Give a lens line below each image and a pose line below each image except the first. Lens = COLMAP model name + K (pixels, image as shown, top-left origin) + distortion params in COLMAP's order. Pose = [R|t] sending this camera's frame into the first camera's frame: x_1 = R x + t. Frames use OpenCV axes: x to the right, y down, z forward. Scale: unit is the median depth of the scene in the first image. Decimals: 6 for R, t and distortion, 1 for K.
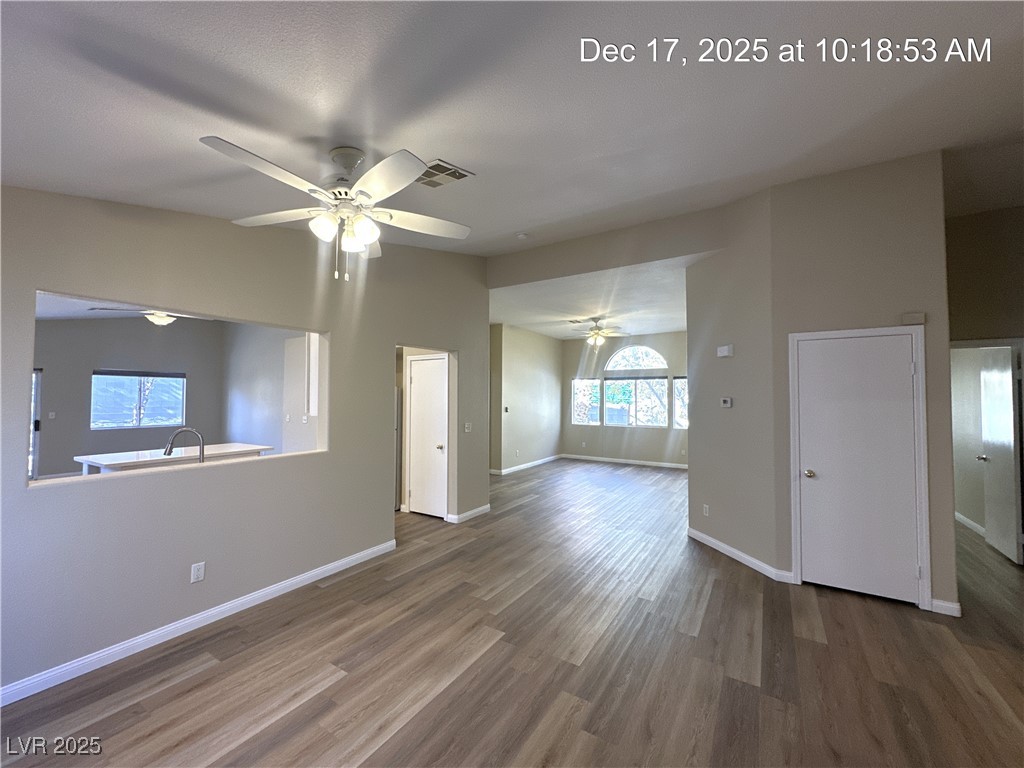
lens RADIAL K [[407.2, 0, 512.0], [0, 407.2, 384.0], [0, 0, 1]] dist [-0.001226, 0.000309]
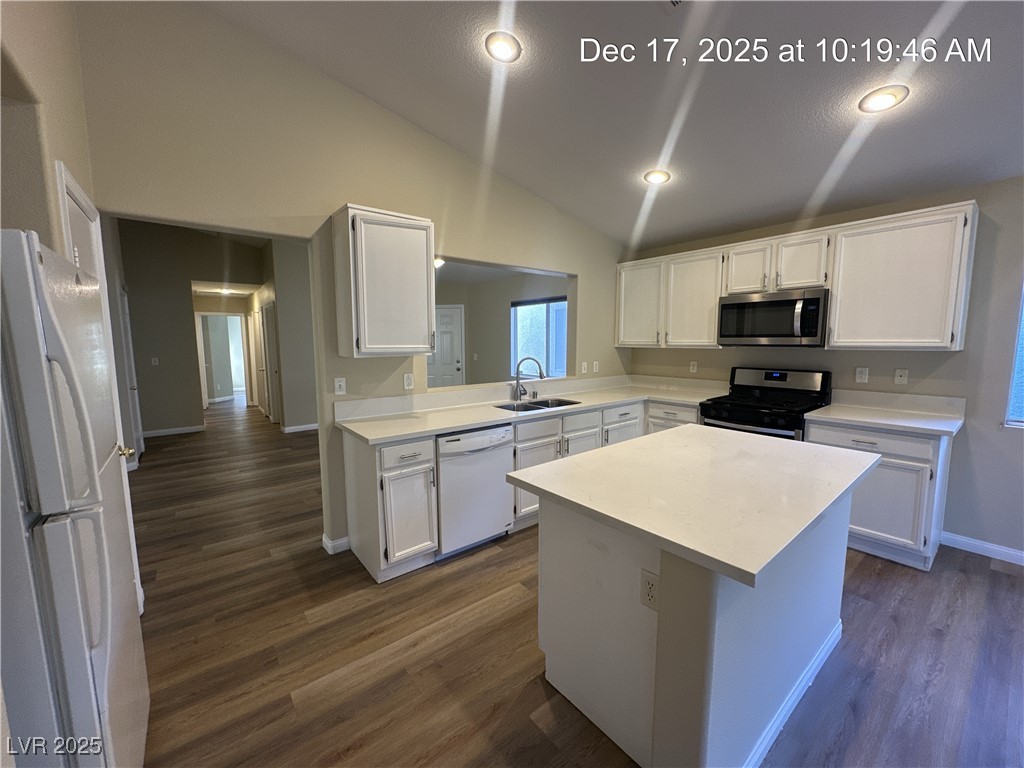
lens RADIAL K [[407.2, 0, 512.0], [0, 407.2, 384.0], [0, 0, 1]] dist [-0.001226, 0.000309]
pose [[-0.943159, -0.033402, 0.330659, -0.620511], [-0.006946, 0.996700, 0.080870, 0.049519], [-0.332269, 0.073976, -0.940279, 1.164251]]
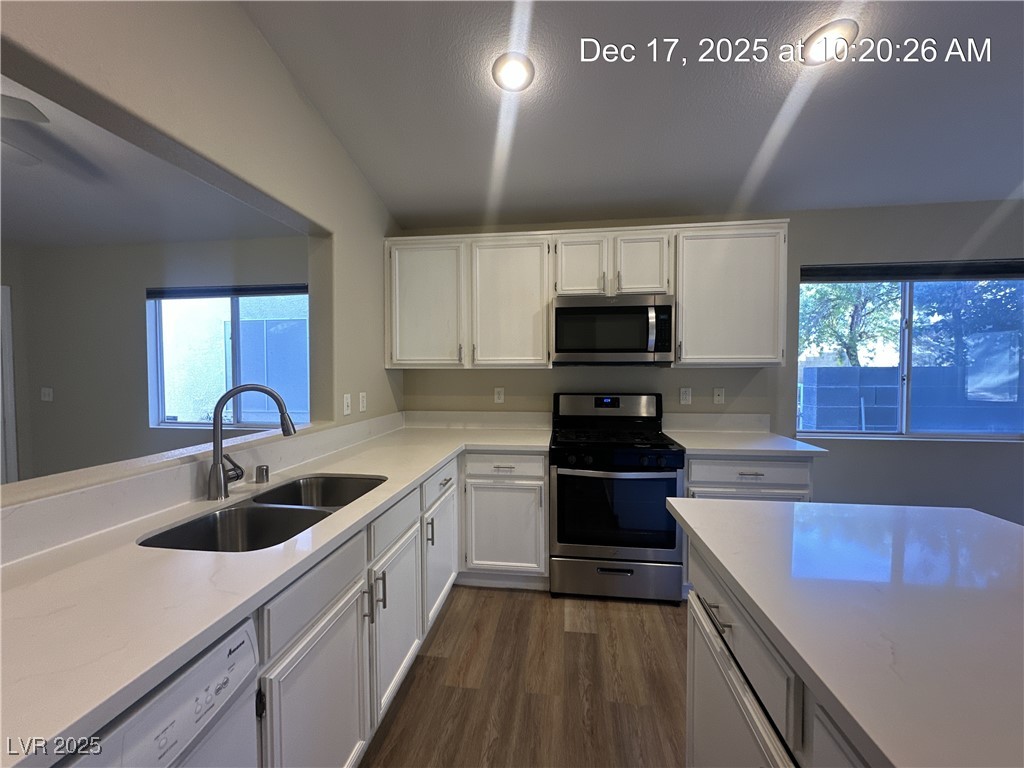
lens RADIAL K [[407.2, 0, 512.0], [0, 407.2, 384.0], [0, 0, 1]] dist [-0.001226, 0.000309]
pose [[-0.910023, 0.012202, -0.414377, -0.472875], [0.012104, 0.999923, 0.002864, 0.060077], [0.414380, -0.002409, -0.910101, 0.846802]]
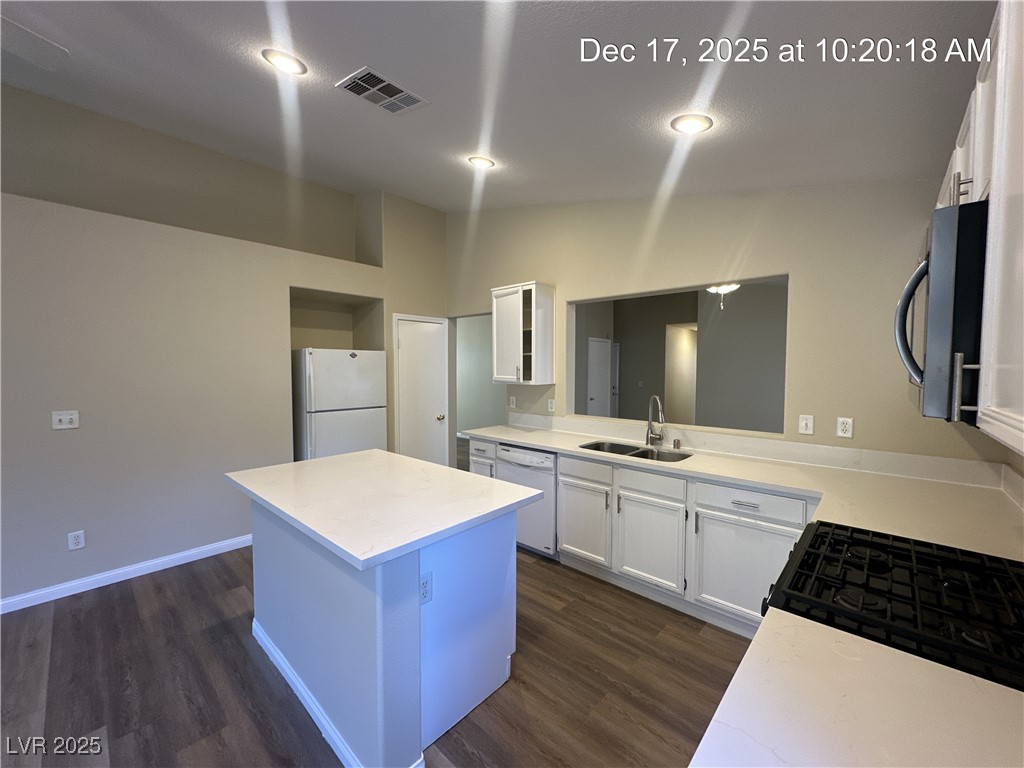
lens RADIAL K [[407.2, 0, 512.0], [0, 407.2, 384.0], [0, 0, 1]] dist [-0.001226, 0.000309]
pose [[0.185417, -0.042067, 0.981759, -1.002620], [-0.032771, 0.998263, 0.048963, 0.023388], [-0.982113, -0.041252, 0.183716, 0.626506]]
